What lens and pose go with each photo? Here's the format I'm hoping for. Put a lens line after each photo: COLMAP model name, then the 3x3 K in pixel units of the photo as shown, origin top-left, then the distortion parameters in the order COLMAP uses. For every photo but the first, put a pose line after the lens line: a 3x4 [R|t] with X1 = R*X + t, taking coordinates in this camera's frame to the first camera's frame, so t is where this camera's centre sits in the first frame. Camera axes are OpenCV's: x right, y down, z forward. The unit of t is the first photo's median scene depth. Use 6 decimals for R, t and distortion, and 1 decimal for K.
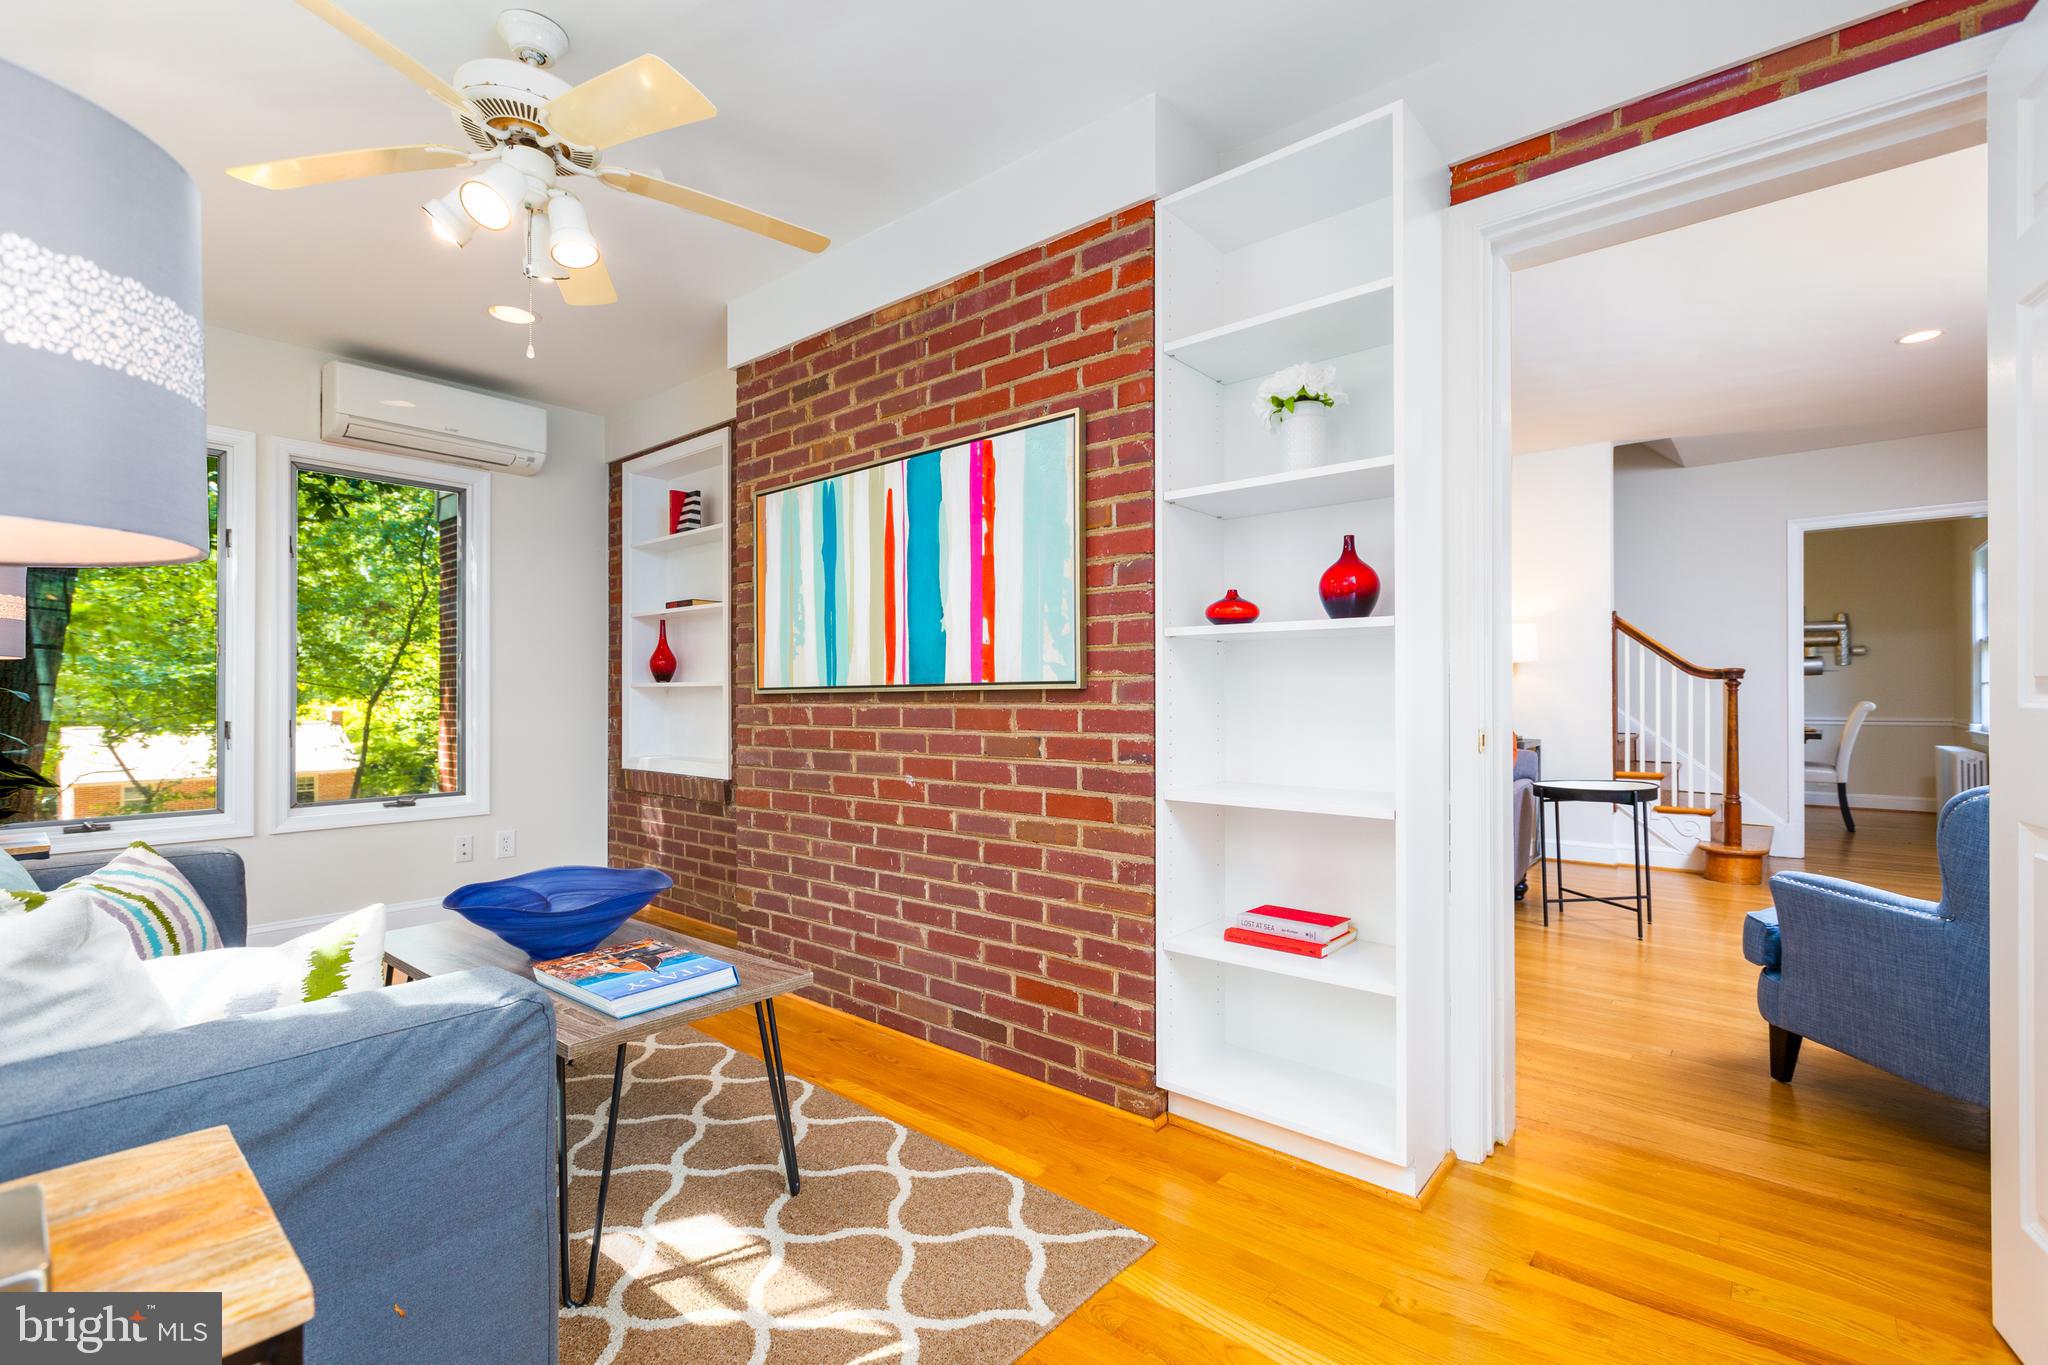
lens RADIAL K [[909.0, 0, 1023.2], [0, 909.0, 675.8], [0, 0, 1]] dist [-0.000491, -0.000171]
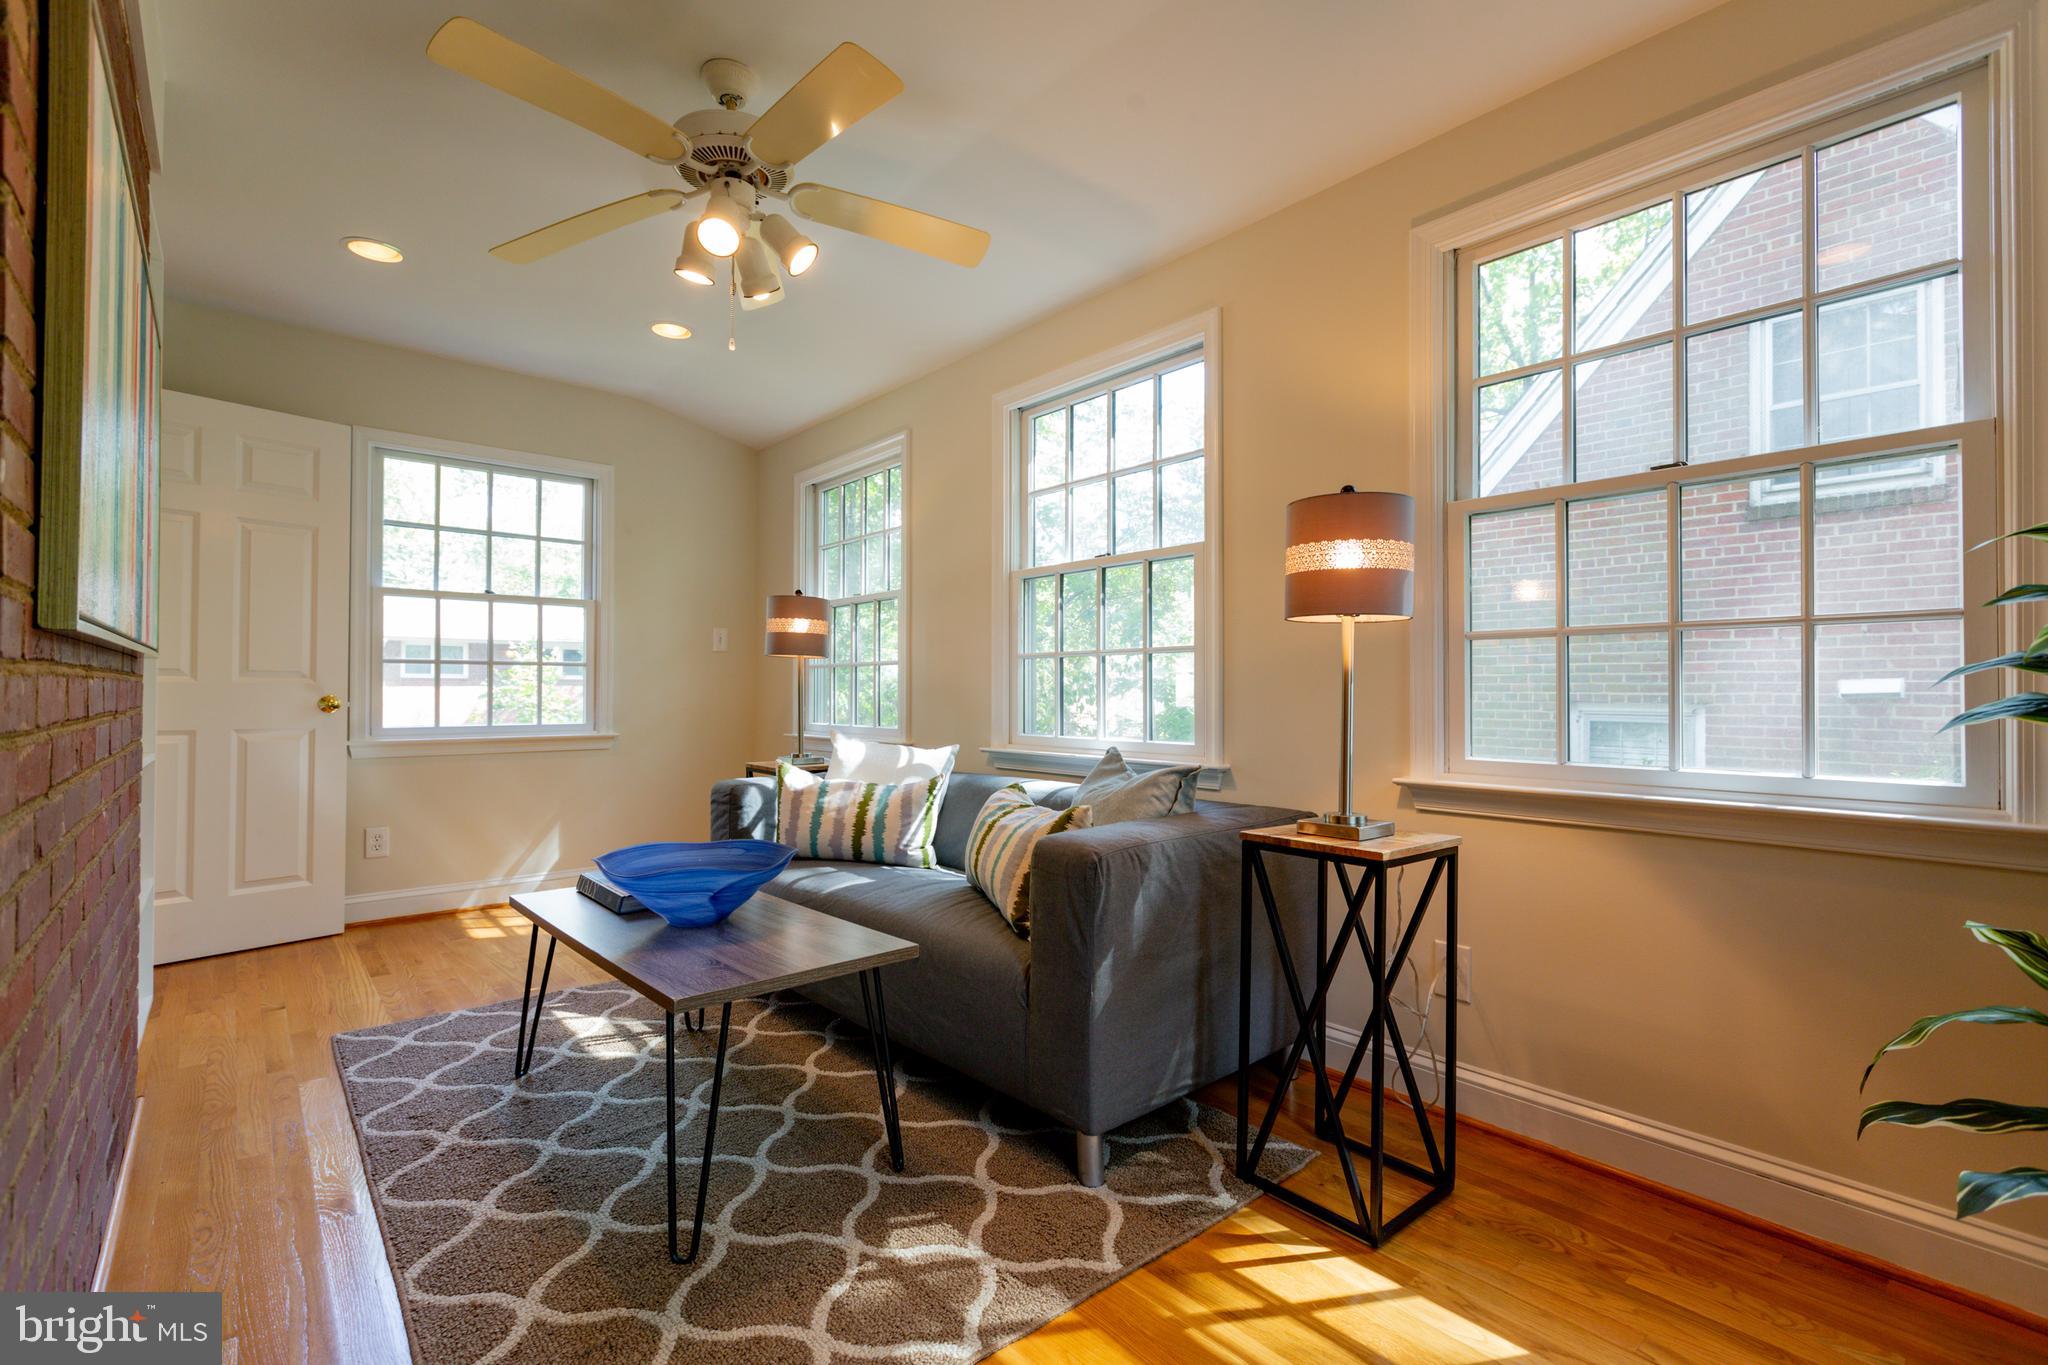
lens RADIAL K [[909.0, 0, 1023.2], [0, 909.0, 675.8], [0, 0, 1]] dist [-0.000491, -0.000171]
pose [[-0.988146, -0.002235, 0.153501, -1.051549], [-0.008016, 0.999281, -0.037052, 0.072442], [-0.153308, -0.037843, -0.987454, 2.021377]]
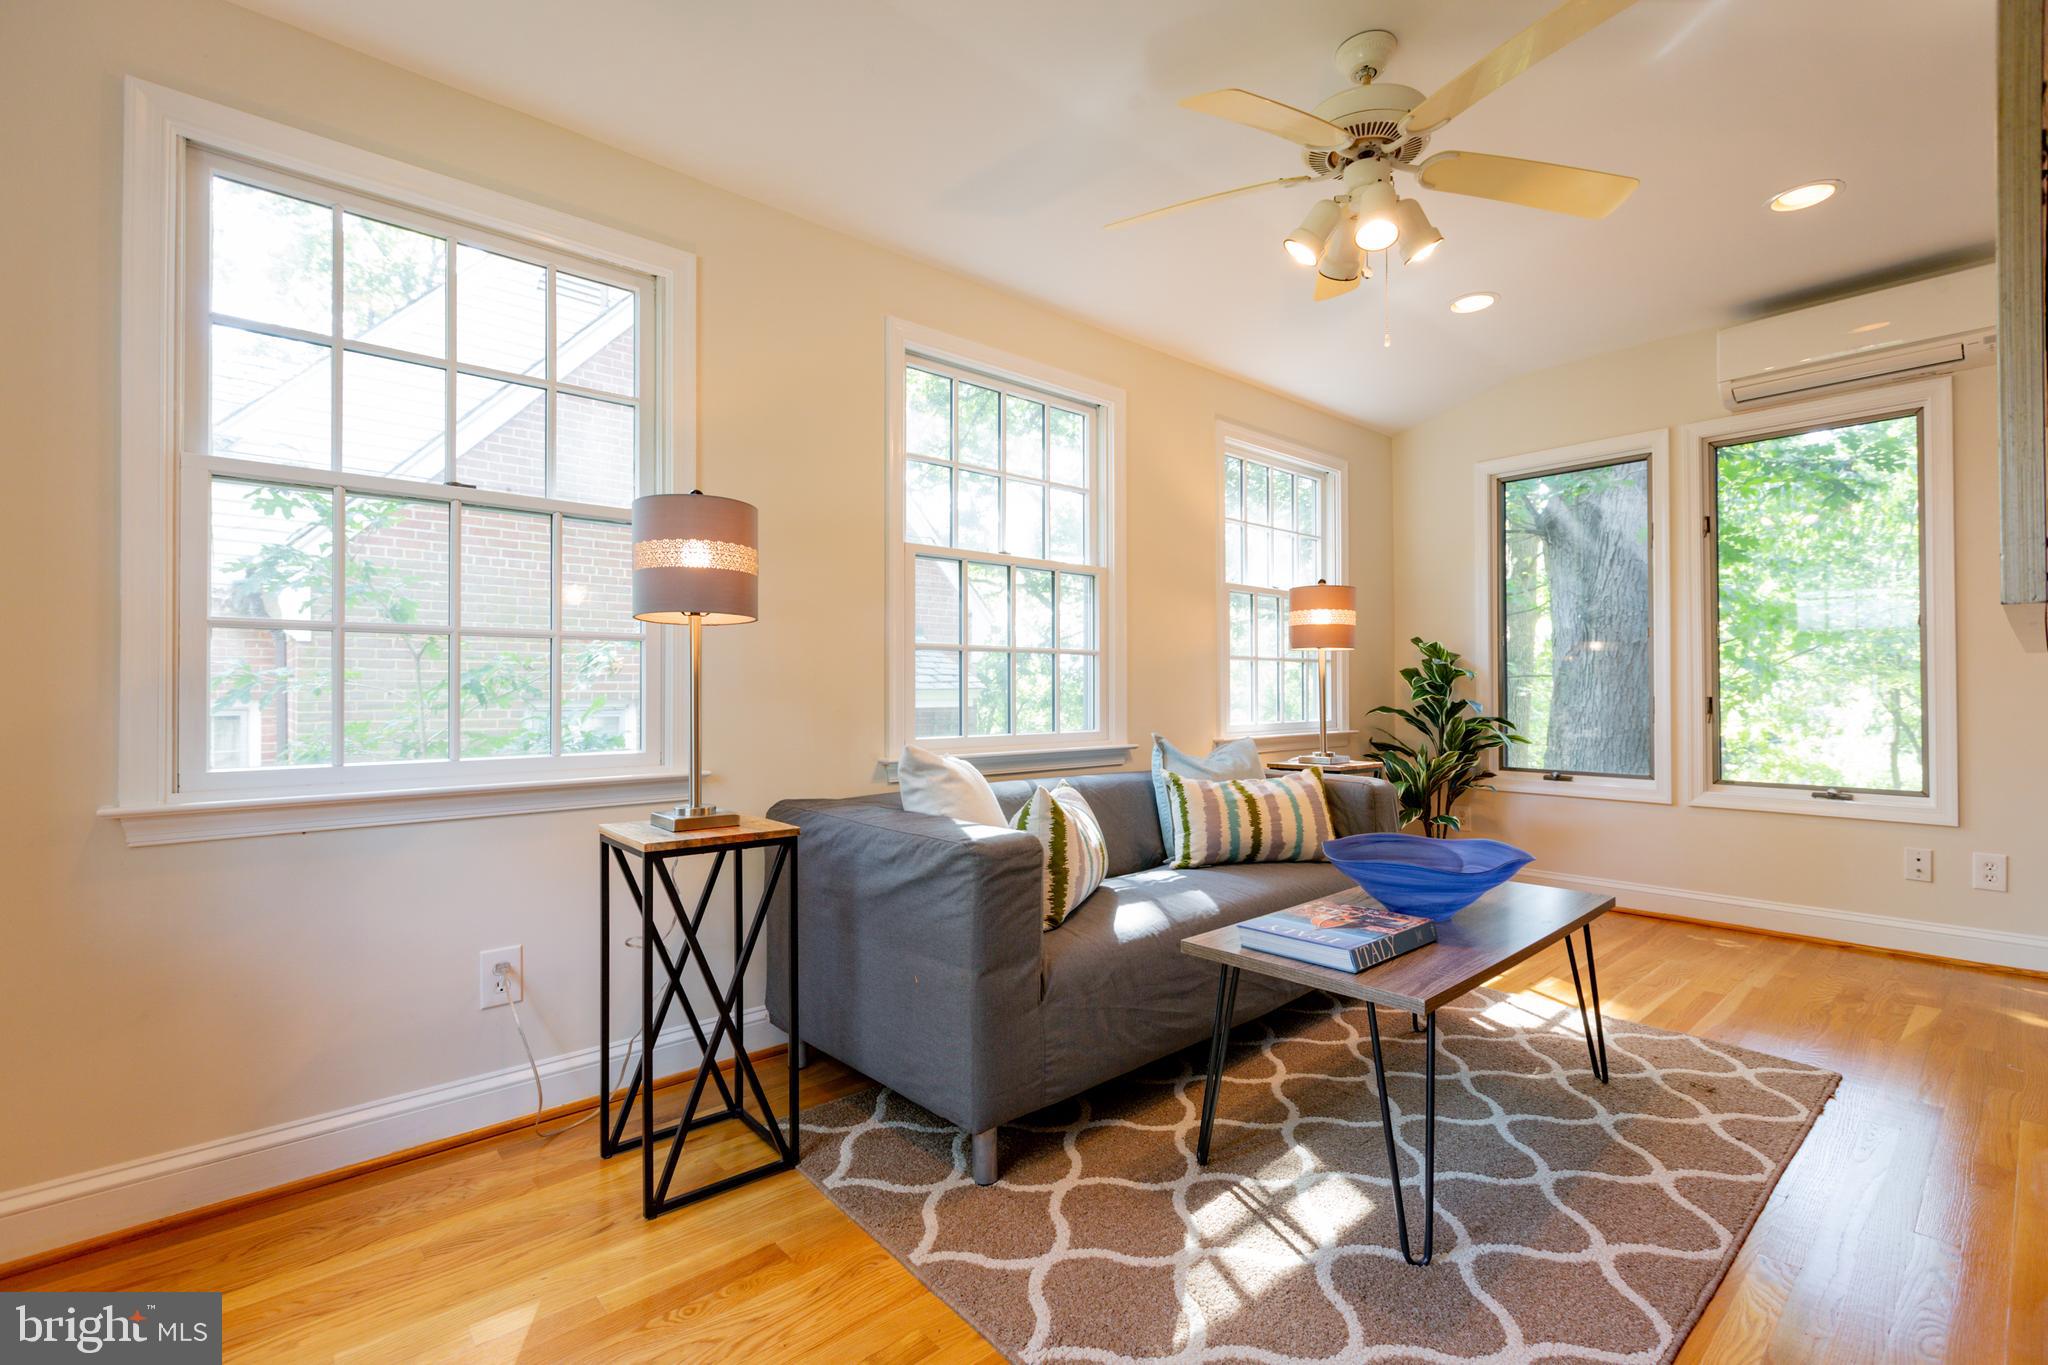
lens RADIAL K [[909.0, 0, 1023.2], [0, 909.0, 675.8], [0, 0, 1]] dist [-0.000491, -0.000171]
pose [[-0.149725, -0.013960, -0.988629, 0.583674], [0.024557, 0.999539, -0.017833, 0.047402], [0.988423, -0.026948, -0.149313, 0.750157]]
